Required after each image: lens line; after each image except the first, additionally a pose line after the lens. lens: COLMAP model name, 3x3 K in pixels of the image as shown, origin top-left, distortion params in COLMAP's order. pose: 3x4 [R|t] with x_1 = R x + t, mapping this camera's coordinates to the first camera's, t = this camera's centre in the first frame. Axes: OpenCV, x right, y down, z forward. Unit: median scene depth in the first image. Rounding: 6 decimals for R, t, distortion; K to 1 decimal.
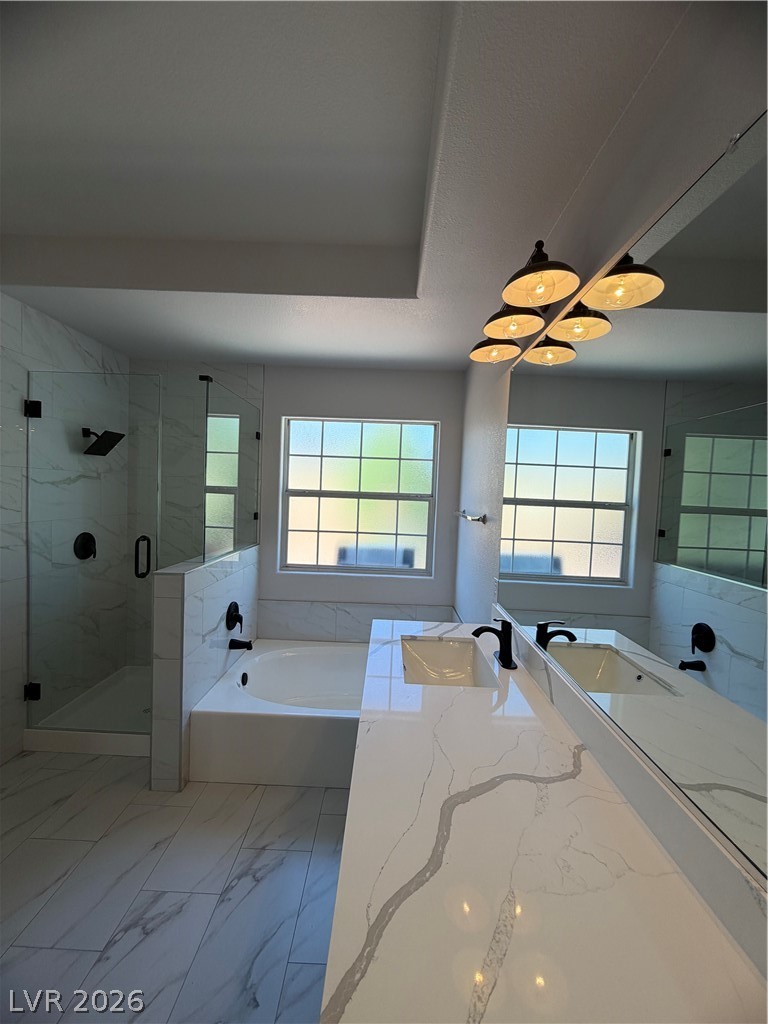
lens RADIAL K [[407.3, 0, 384.5], [0, 407.3, 510.3], [0, 0, 1]] dist [-0.004452, 0.001457]
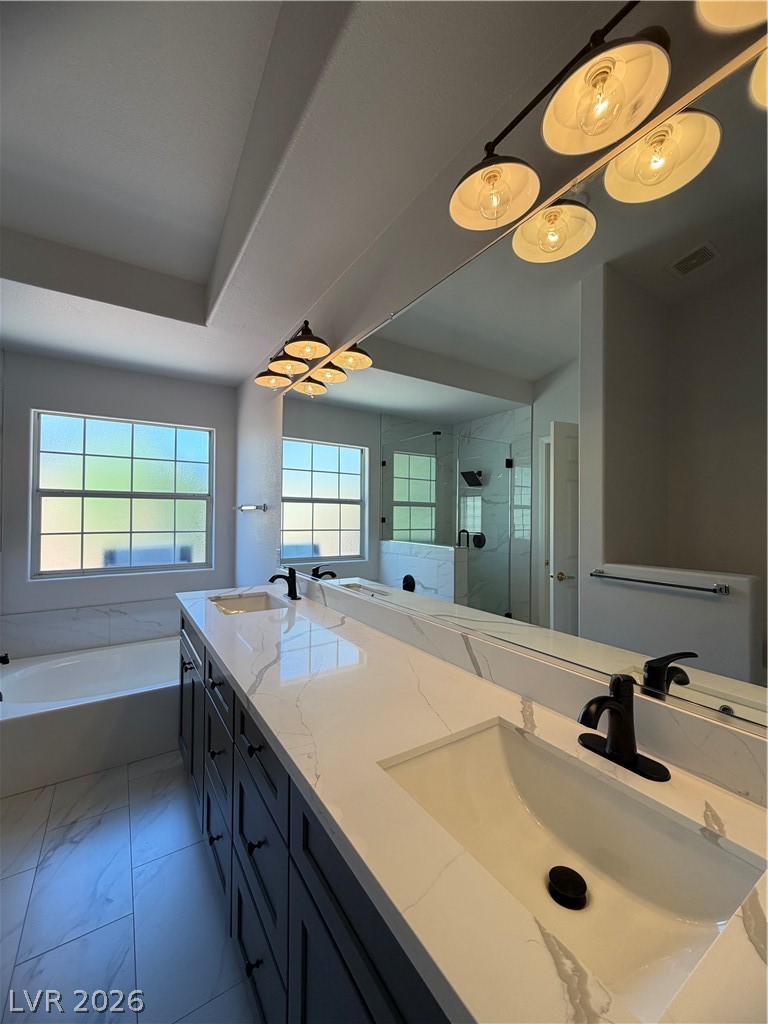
lens RADIAL K [[407.3, 0, 386.9], [0, 407.3, 510.6], [0, 0, 1]] dist [-0.004452, 0.001457]
pose [[0.826139, -0.027317, 0.562804, -0.122791], [0.049190, 0.998507, -0.023740, 0.063847], [-0.561315, 0.047297, 0.826249, -0.207525]]
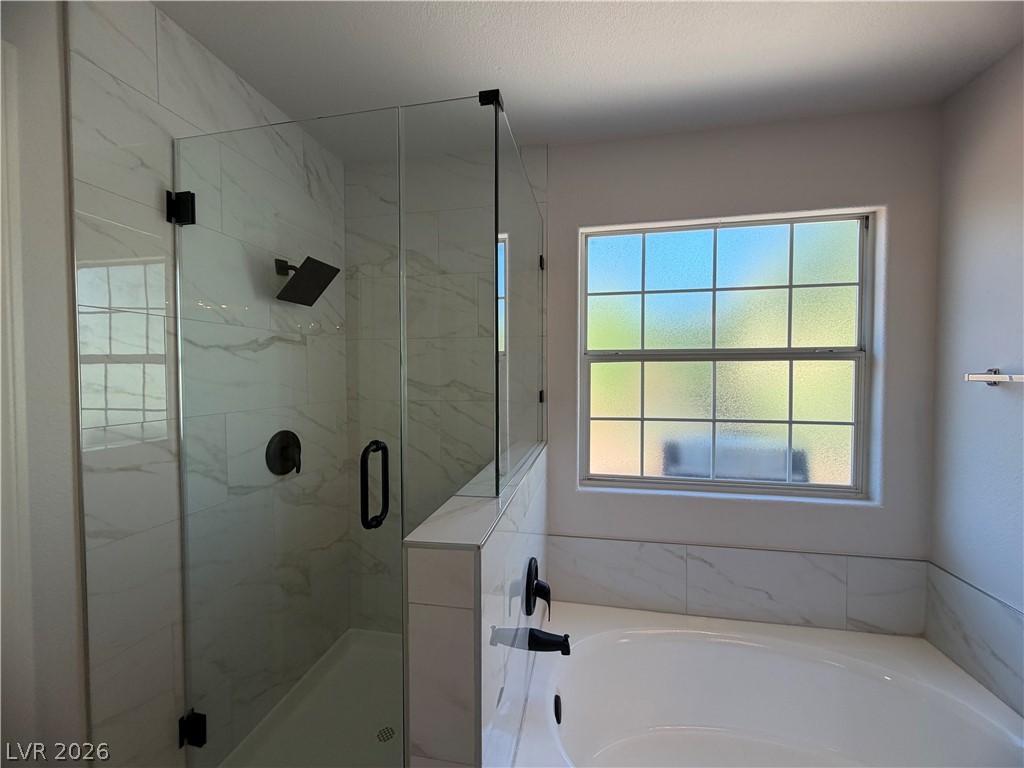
lens RADIAL K [[407.3, 0, 511.4], [0, 407.3, 383.9], [0, 0, 1]] dist [-0.004452, 0.001457]
pose [[0.982481, -0.035023, -0.183041, -0.272957], [0.031488, 0.999258, -0.022183, 0.008169], [0.183682, 0.016031, 0.982855, 0.439736]]
